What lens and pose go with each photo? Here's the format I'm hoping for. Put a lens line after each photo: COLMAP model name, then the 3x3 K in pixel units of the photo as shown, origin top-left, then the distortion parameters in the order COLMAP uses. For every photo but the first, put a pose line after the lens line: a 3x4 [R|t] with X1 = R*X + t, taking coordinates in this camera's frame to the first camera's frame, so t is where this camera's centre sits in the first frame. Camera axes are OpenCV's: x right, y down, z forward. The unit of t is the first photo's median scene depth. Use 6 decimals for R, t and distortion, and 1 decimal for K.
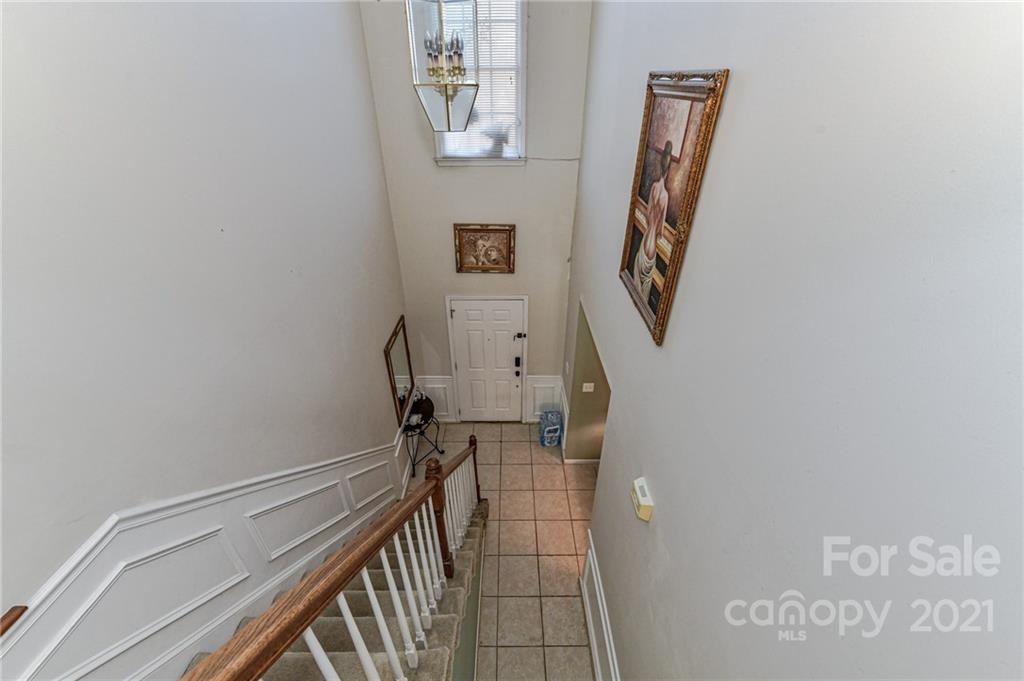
lens RADIAL K [[399.6, 0, 508.6], [0, 399.6, 337.2], [0, 0, 1]] dist [-0.000909, -0.000356]
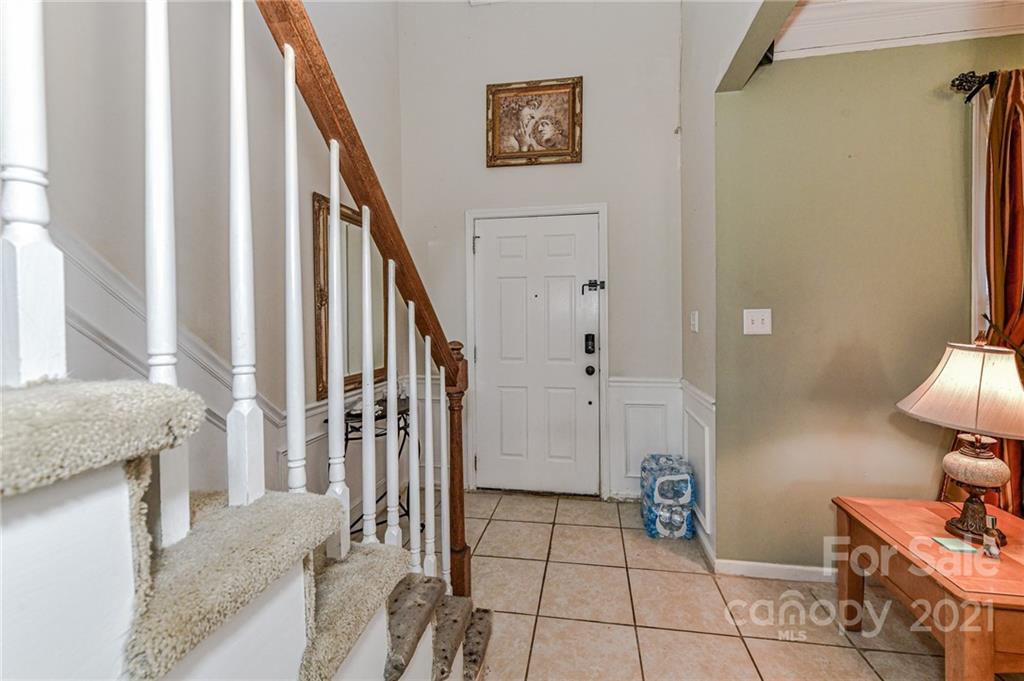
lens RADIAL K [[417.6, 0, 513.2], [0, 417.6, 327.1], [0, 0, 1]] dist [0.000361, -0.000054]
pose [[0.983990, -0.001418, -0.178221, 0.024090], [-0.086856, 0.869373, -0.486464, 0.360528], [0.155630, 0.494155, 0.855330, 0.576678]]
